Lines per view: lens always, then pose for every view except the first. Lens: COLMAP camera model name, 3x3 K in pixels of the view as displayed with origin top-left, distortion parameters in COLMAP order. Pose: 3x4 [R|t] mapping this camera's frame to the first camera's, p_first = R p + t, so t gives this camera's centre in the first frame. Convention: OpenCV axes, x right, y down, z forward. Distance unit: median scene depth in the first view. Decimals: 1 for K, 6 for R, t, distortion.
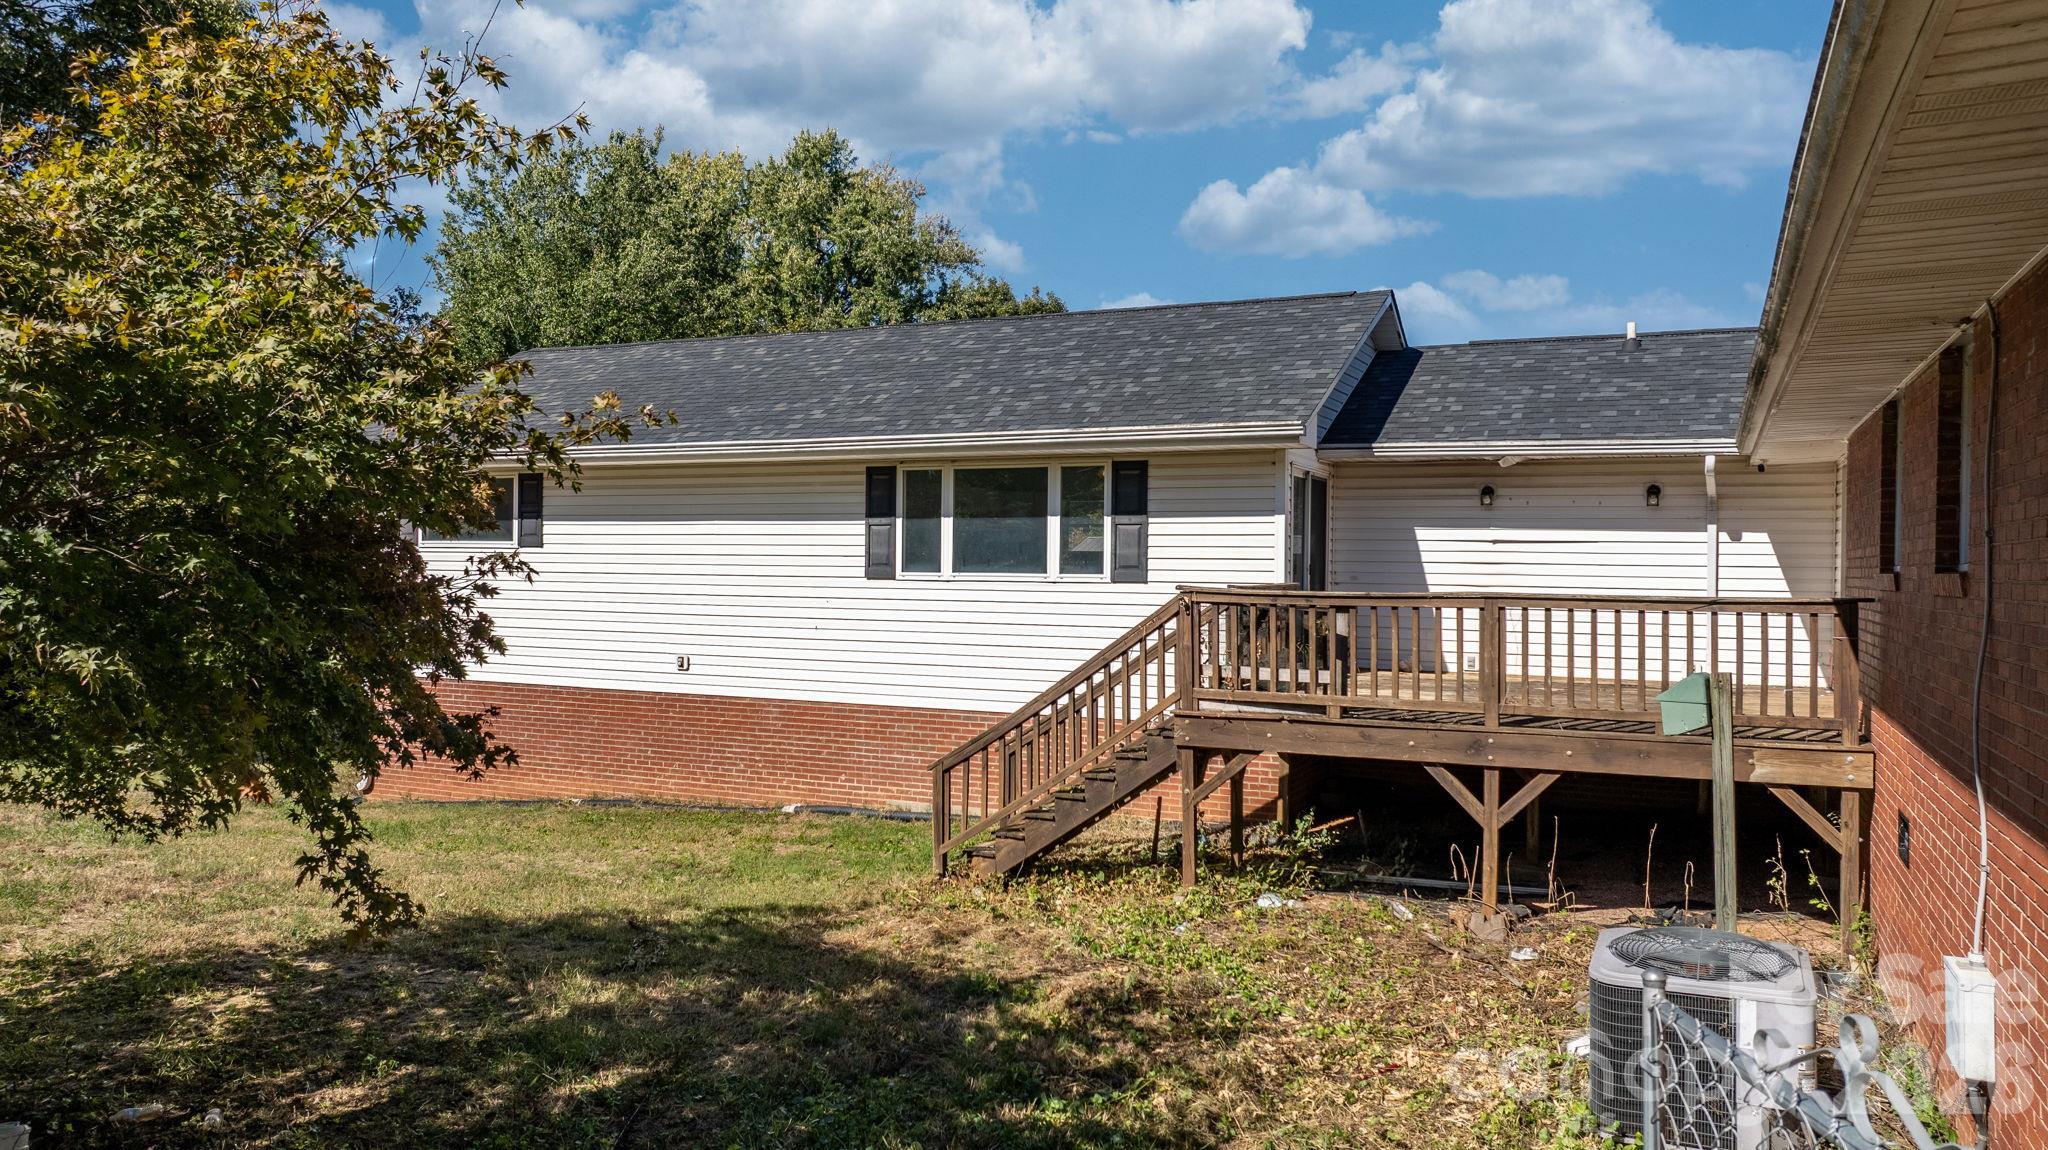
lens RADIAL K [[1439.3, 0, 1022.2], [0, 1439.3, 566.0], [0, 0, 1]] dist [-0.020190, 0.014407]
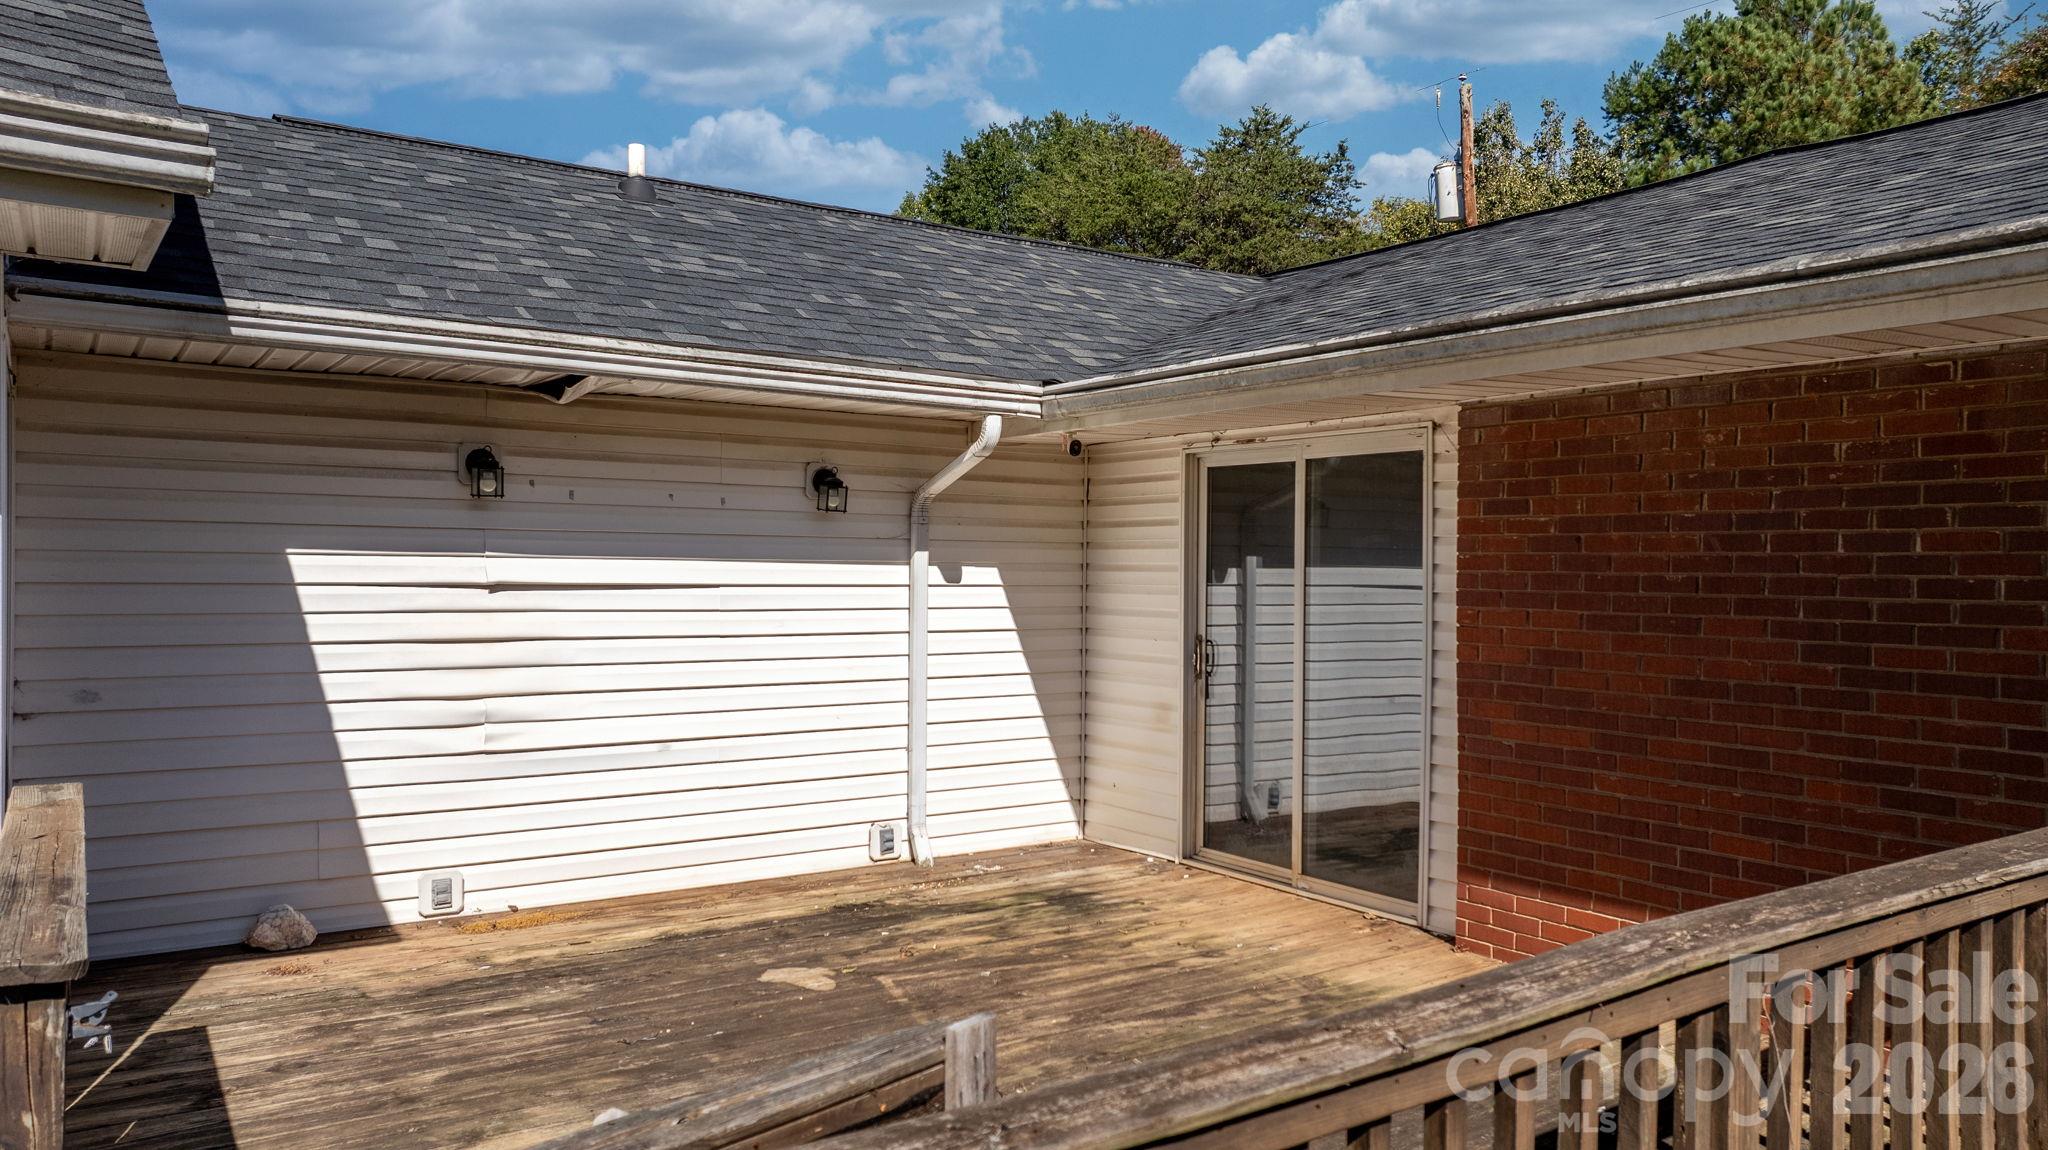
lens RADIAL K [[1439.3, 0, 1029.3], [0, 1439.3, 558.9], [0, 0, 1]] dist [-0.020190, 0.014407]
pose [[0.499865, -0.005492, 0.866086, 0.050837], [-0.001399, 0.999973, 0.007148, -0.027251], [-0.866102, -0.004784, 0.499844, 0.648709]]
